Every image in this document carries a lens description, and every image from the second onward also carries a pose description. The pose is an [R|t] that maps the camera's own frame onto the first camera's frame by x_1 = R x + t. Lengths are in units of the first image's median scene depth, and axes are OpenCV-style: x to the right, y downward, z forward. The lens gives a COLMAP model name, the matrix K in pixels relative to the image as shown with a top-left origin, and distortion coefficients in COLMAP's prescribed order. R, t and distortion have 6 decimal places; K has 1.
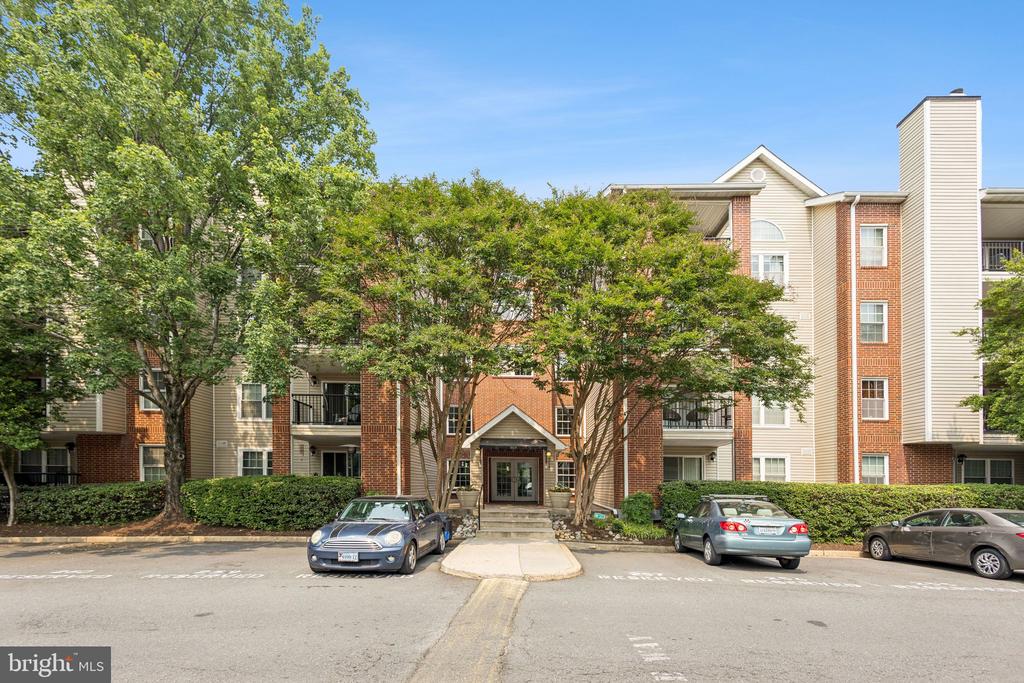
lens RADIAL K [[507.2, 0, 512.1], [0, 507.2, 334.7], [0, 0, 1]] dist [0.005800, 0.000004]
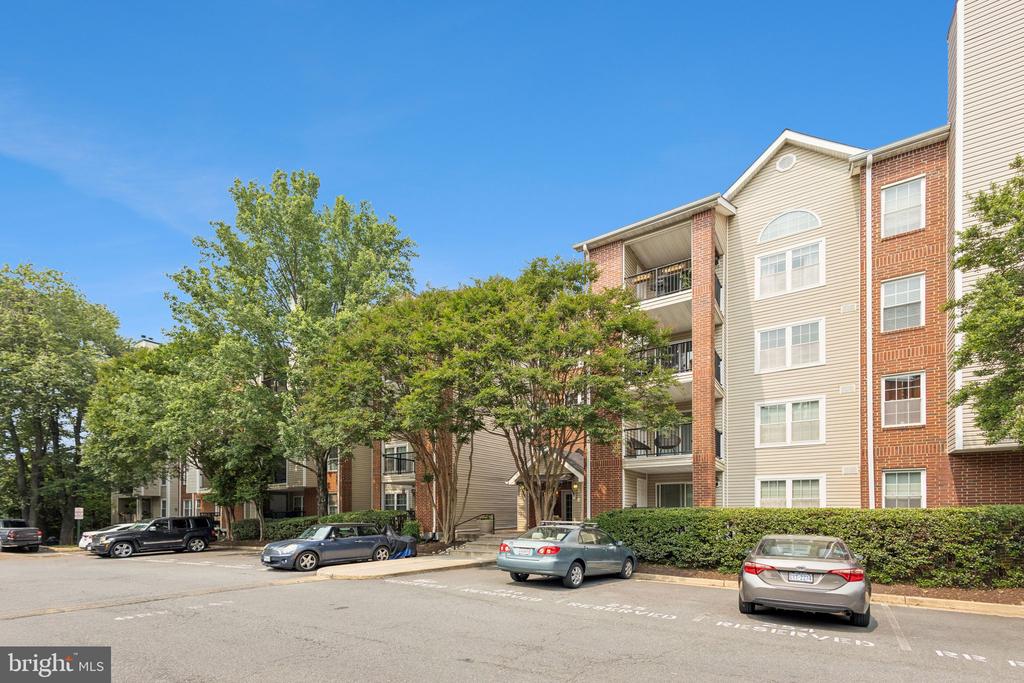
lens RADIAL K [[475.8, 0, 510.4], [0, 475.8, 339.5], [0, 0, 1]] dist [0.013082, -0.001554]
pose [[0.823568, -0.208841, -0.527373, 0.628542], [0.173172, 0.977937, -0.116832, 0.013526], [0.540137, 0.004893, 0.841563, 0.021725]]
